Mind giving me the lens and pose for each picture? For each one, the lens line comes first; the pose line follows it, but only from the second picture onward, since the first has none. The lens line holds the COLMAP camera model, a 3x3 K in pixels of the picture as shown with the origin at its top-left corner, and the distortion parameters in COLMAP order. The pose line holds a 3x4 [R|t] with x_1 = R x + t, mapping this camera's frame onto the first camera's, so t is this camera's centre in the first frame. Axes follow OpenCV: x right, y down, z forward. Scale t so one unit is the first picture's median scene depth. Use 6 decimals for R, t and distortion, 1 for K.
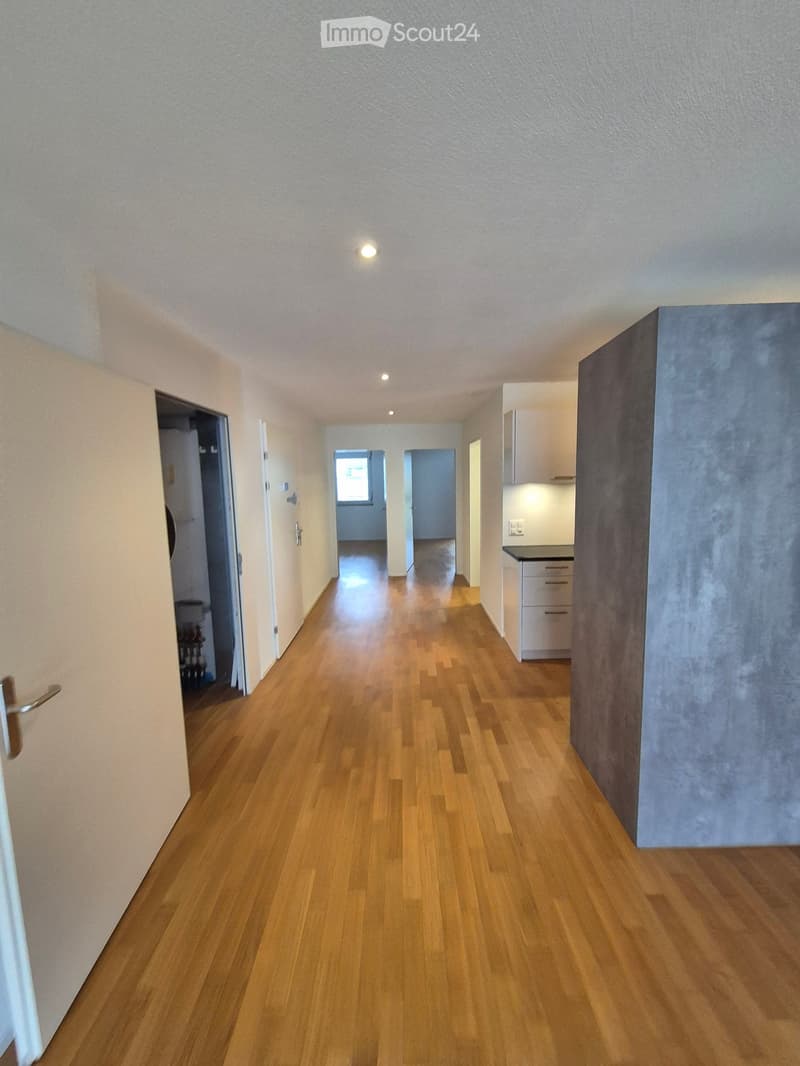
lens RADIAL K [[437.7, 0, 398.2], [0, 437.7, 530.6], [0, 0, 1]] dist [0.000922, 0.000045]
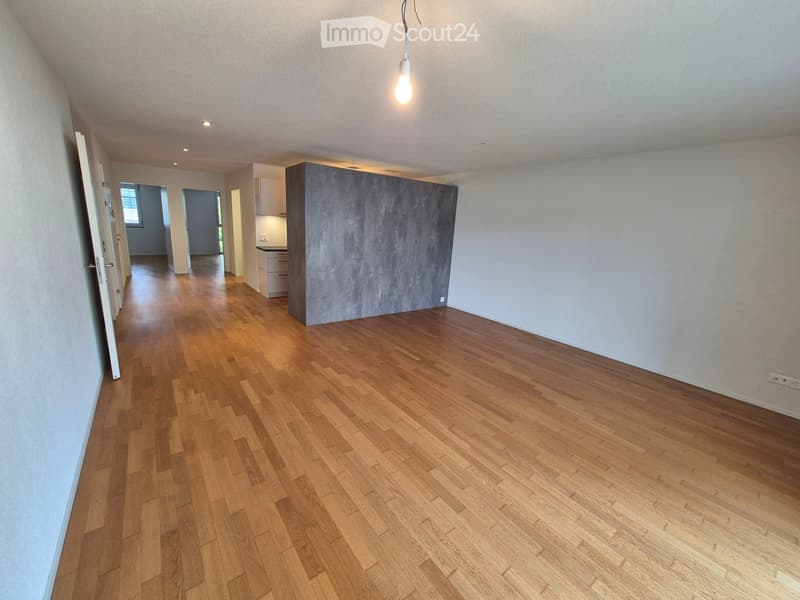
lens RADIAL K [[328.5, 0, 394.6], [0, 328.5, 298.2], [0, 0, 1]] dist [0.000922, 0.000045]
pose [[0.798077, -0.066316, 0.598895, -0.187356], [-0.001163, 0.993754, 0.111588, 0.108502], [-0.602555, -0.089753, 0.793015, -0.639862]]
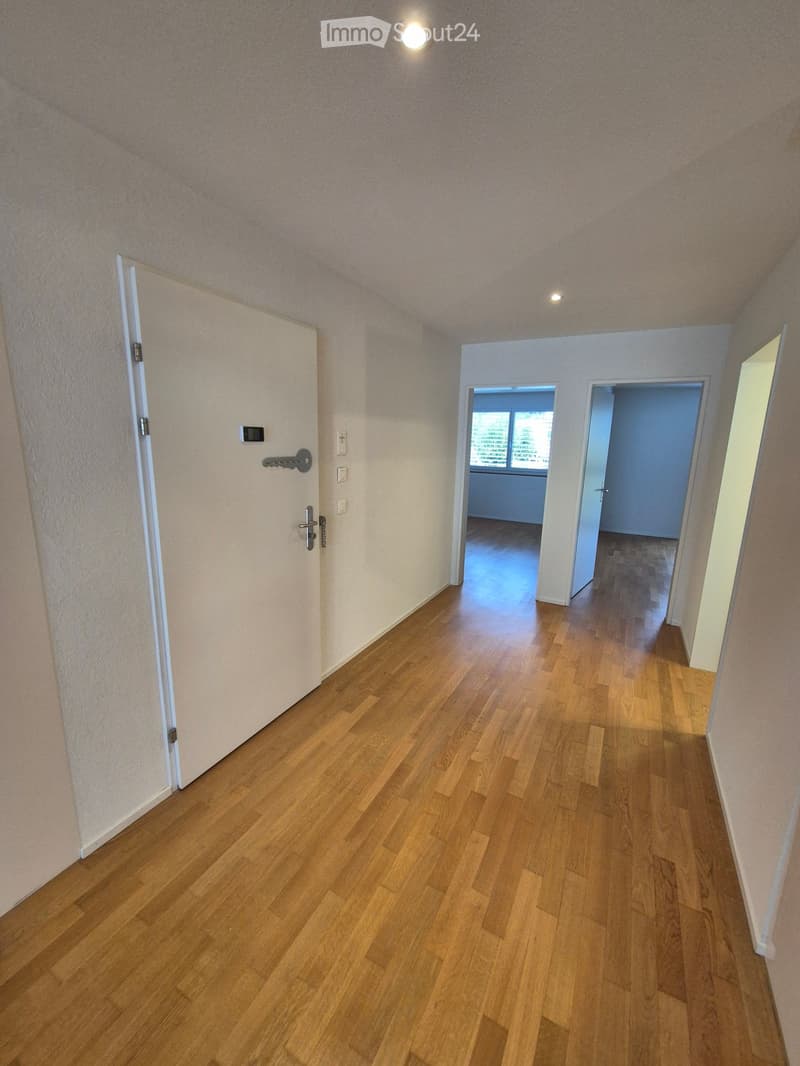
lens RADIAL K [[437.7, 0, 394.1], [0, 437.7, 534.5], [0, 0, 1]] dist [0.000922, 0.000045]
pose [[0.883933, 0.135220, -0.447635, 0.115673], [-0.095384, 0.989290, 0.110487, -0.063781], [0.457781, -0.054966, 0.887364, 0.688345]]
